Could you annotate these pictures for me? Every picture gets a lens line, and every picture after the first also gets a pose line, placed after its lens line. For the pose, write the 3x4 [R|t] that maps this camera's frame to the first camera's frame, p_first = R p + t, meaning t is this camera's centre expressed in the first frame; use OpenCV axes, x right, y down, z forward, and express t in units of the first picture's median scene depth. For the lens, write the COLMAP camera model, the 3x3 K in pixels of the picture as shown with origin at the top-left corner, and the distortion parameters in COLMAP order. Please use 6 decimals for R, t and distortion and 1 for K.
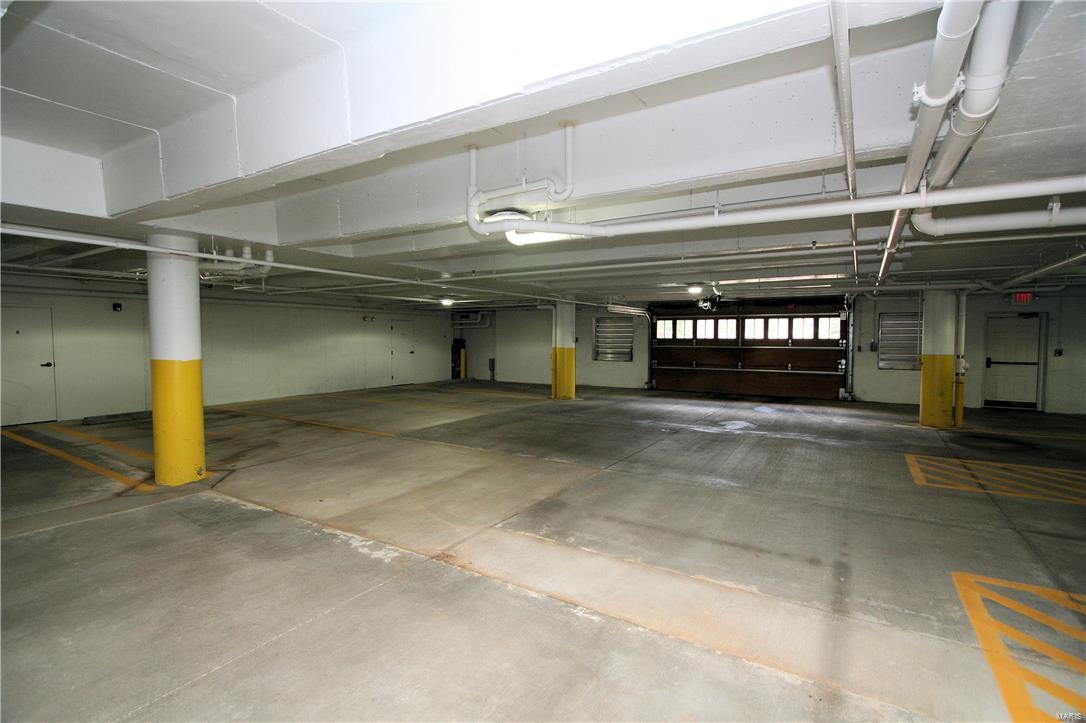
lens RADIAL K [[519.2, 0, 541.1], [0, 519.2, 357.5], [0, 0, 1]] dist [-0.009405, 0.000191]
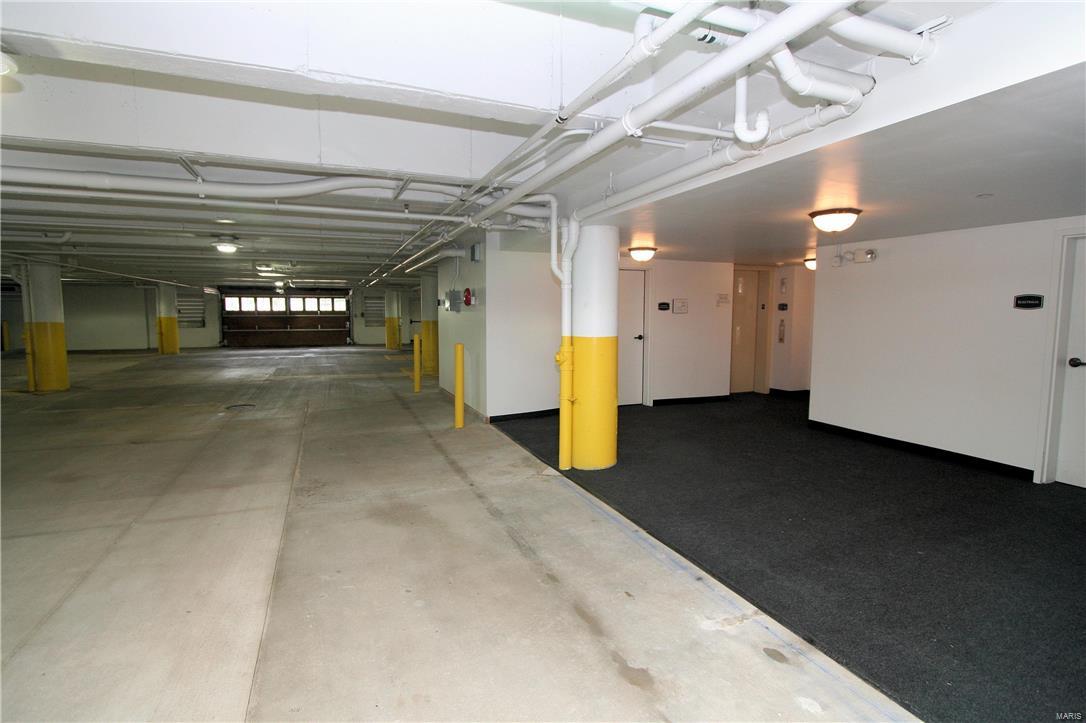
lens RADIAL K [[519.2, 0, 541.0], [0, 519.2, 357.0], [0, 0, 1]] dist [-0.009405, 0.000191]
pose [[0.585216, -0.072511, 0.807629, -0.483020], [0.031415, 0.997273, 0.066774, 0.025605], [-0.810269, -0.013706, 0.585898, -0.599051]]
